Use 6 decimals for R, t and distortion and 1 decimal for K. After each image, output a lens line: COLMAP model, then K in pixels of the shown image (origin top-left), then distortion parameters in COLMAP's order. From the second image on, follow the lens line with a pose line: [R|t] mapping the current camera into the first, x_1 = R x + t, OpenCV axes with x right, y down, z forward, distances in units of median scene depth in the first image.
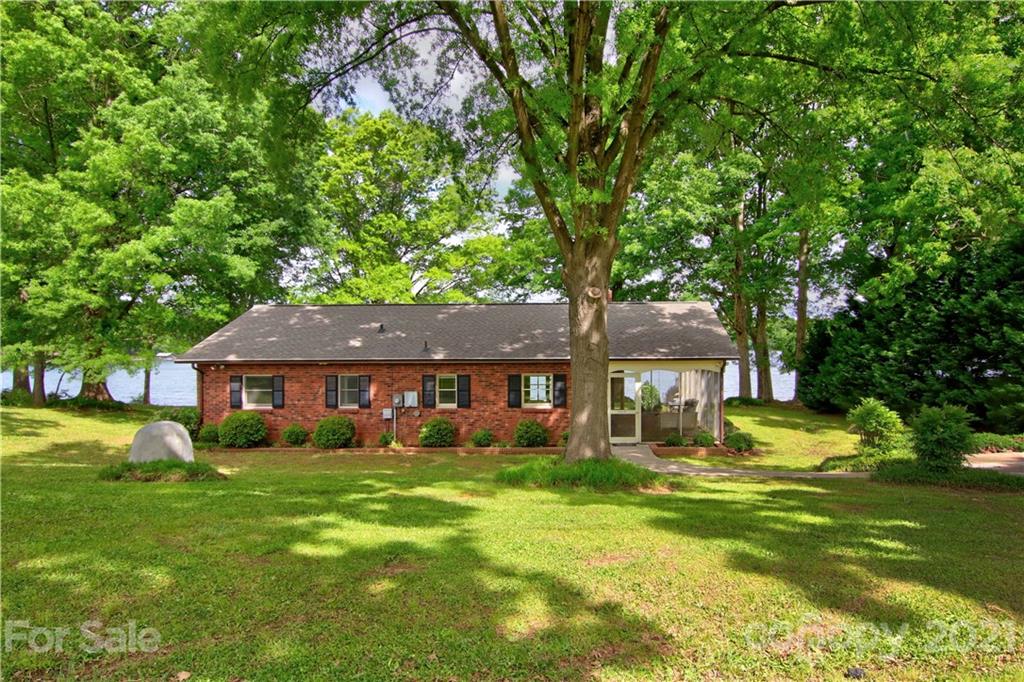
lens RADIAL K [[609.8, 0, 512.0], [0, 609.8, 341.0], [0, 0, 1]] dist [0.000207, 0.000534]
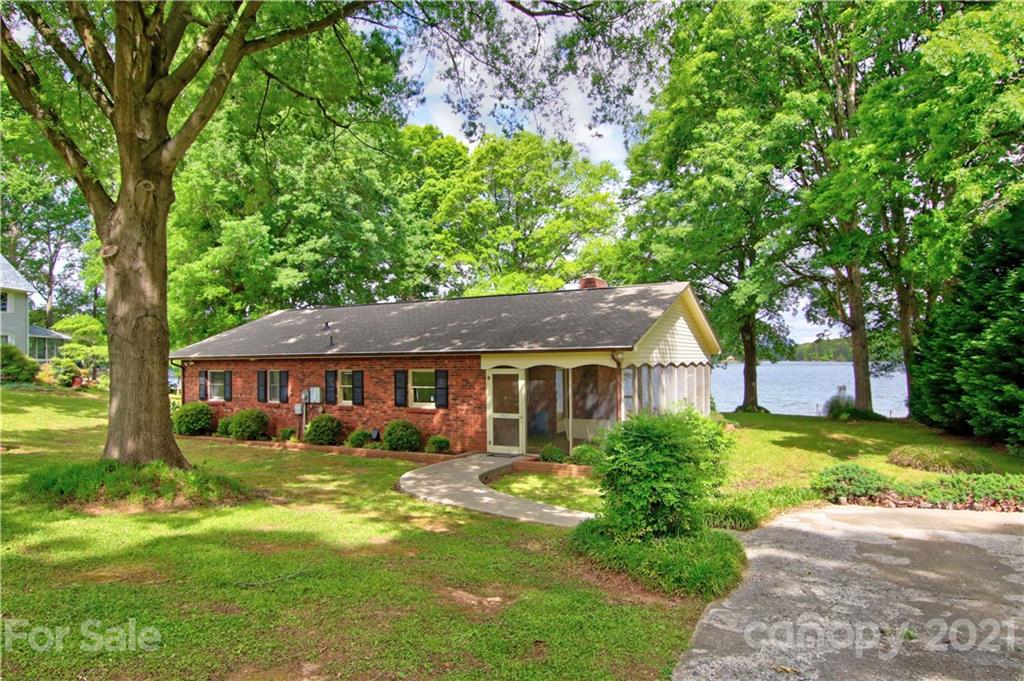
lens RADIAL K [[563.7, 0, 512.0], [0, 563.7, 340.5], [0, 0, 1]] dist [-0.001009, 0.000053]
pose [[0.909033, -0.019059, -0.416289, 0.499819], [0.008797, 0.999609, -0.026556, 0.033730], [0.416632, 0.020478, 0.908845, 0.297951]]
